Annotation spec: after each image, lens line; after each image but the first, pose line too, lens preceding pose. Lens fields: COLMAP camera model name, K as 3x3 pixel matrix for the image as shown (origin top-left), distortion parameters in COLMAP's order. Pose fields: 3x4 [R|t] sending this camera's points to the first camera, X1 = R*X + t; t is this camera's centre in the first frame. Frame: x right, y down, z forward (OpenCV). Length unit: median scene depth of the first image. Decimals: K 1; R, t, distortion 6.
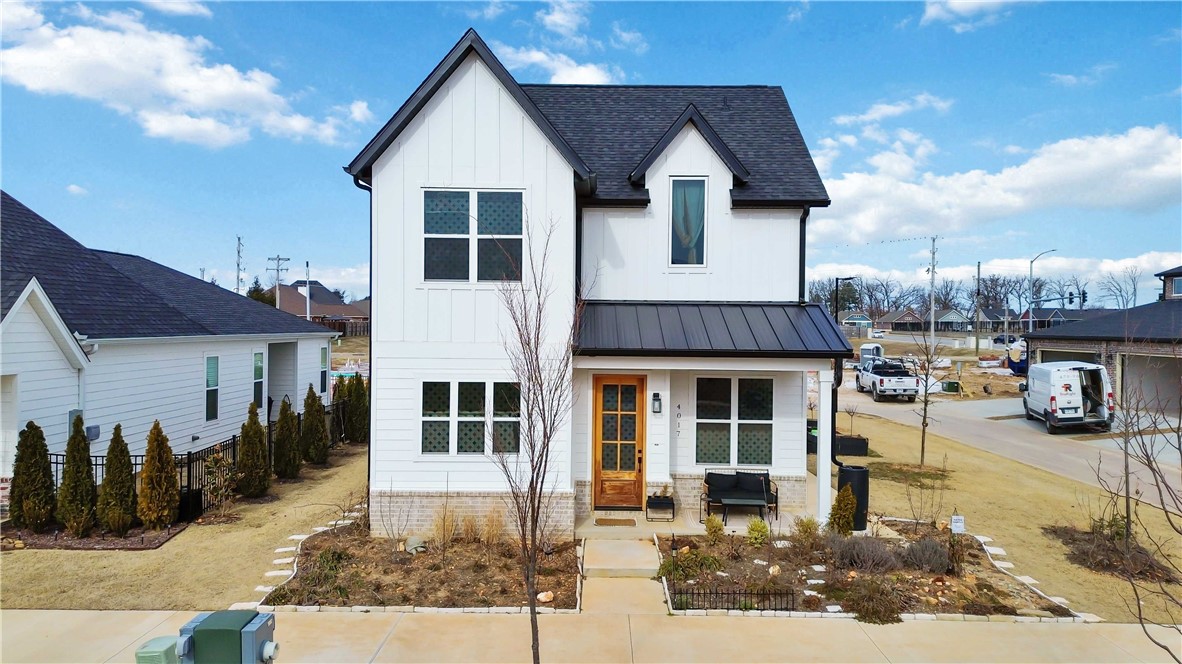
lens RADIAL K [[844.8, 0, 591.0], [0, 844.8, 332.0], [0, 0, 1]] dist [0.035627, -0.004033]
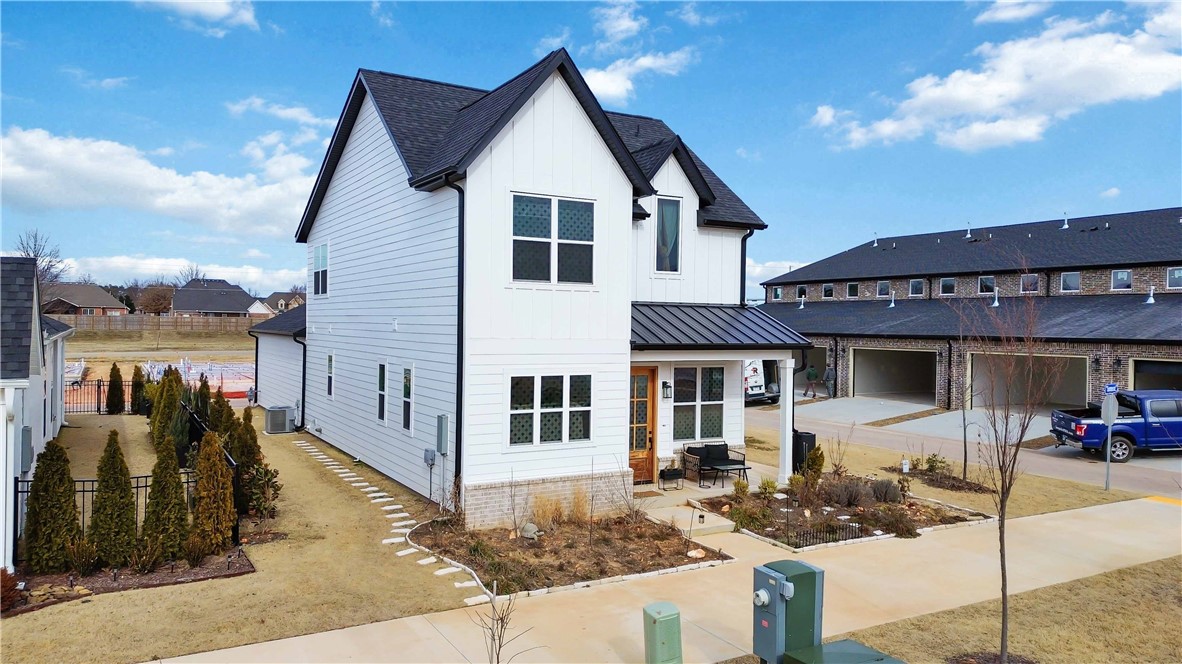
lens RADIAL K [[844.8, 0, 591.0], [0, 844.8, 332.0], [0, 0, 1]] dist [0.035627, -0.004033]
pose [[0.861620, -0.002715, 0.507547, -0.641491], [-0.000979, 0.999975, 0.007011, -0.004281], [-0.507554, -0.006538, 0.861595, 0.048653]]
